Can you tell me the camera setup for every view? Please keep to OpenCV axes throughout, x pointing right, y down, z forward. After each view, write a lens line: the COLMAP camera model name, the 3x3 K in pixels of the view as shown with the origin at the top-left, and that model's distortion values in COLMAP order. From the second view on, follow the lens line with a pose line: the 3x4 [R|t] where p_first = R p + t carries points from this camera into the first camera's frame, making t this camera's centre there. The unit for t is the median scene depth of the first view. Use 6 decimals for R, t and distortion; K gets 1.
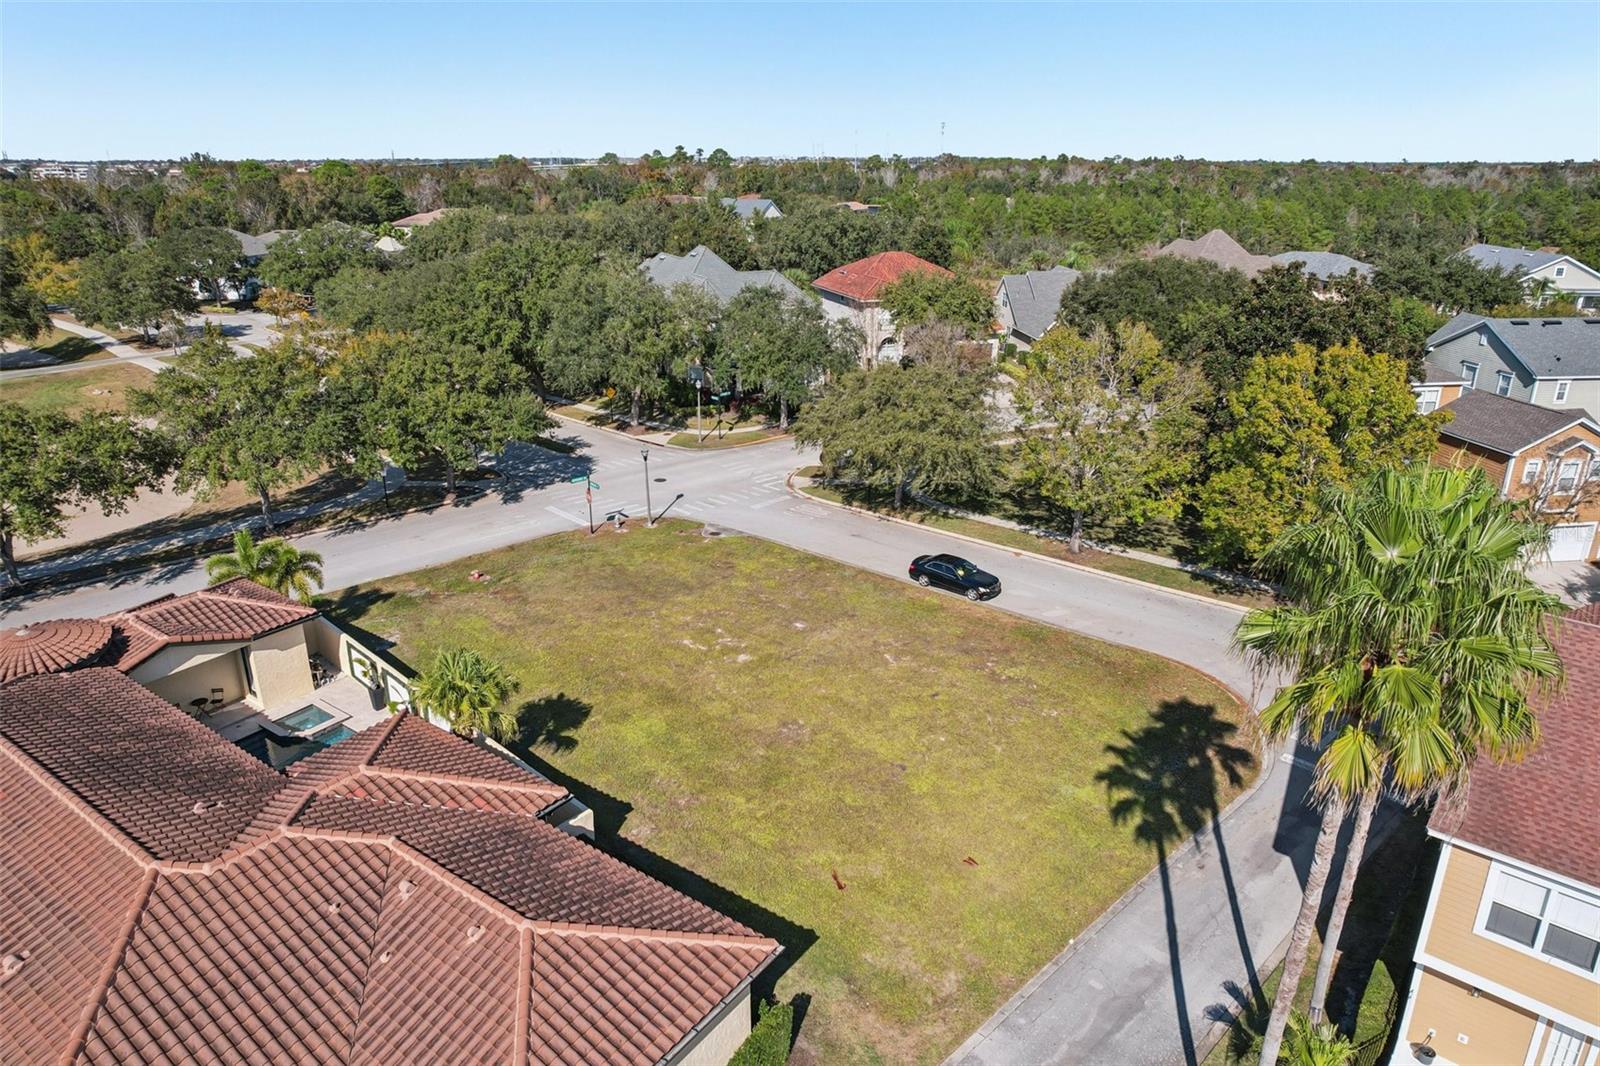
lens RADIAL K [[1029.9, 0, 790.4], [0, 1029.9, 521.2], [0, 0, 1]] dist [-0.048213, 0.023313]
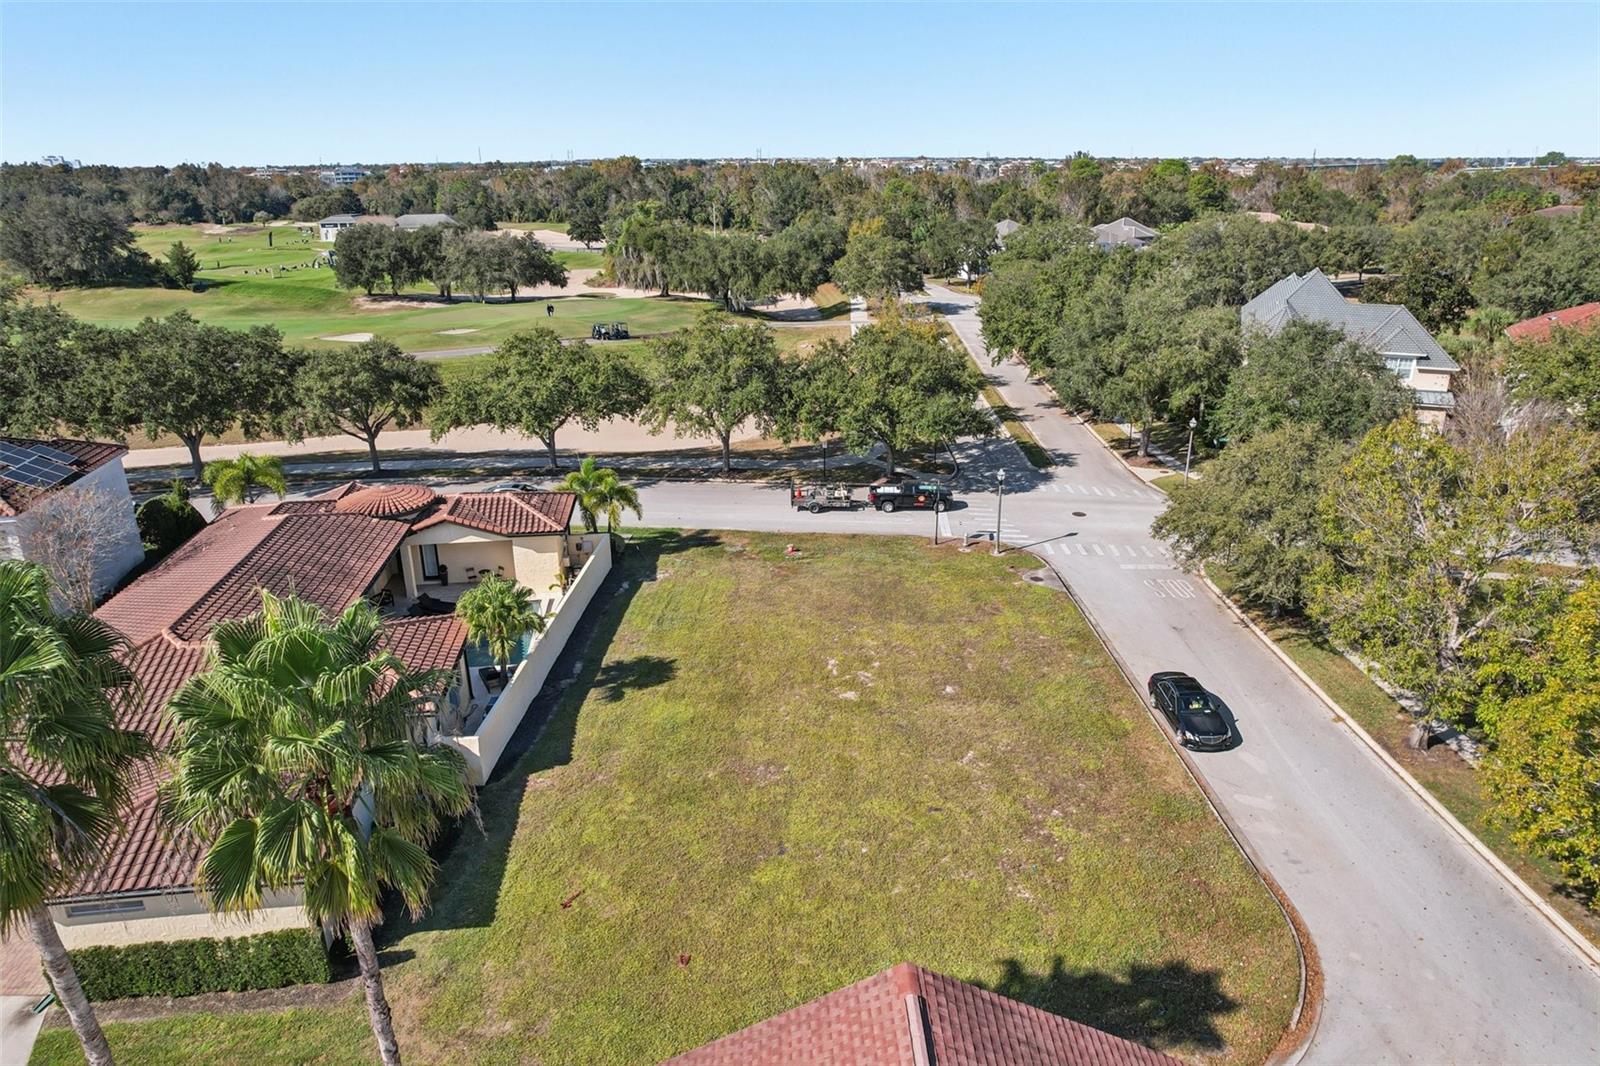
lens RADIAL K [[1029.9, 0, 801.7], [0, 1029.9, 547.4], [0, 0, 1]] dist [-0.048213, 0.023313]
pose [[0.677471, 0.256310, -0.689448, 0.546269], [-0.239621, 0.963097, 0.122584, -0.103502], [0.695424, 0.082159, 0.713887, 0.292886]]
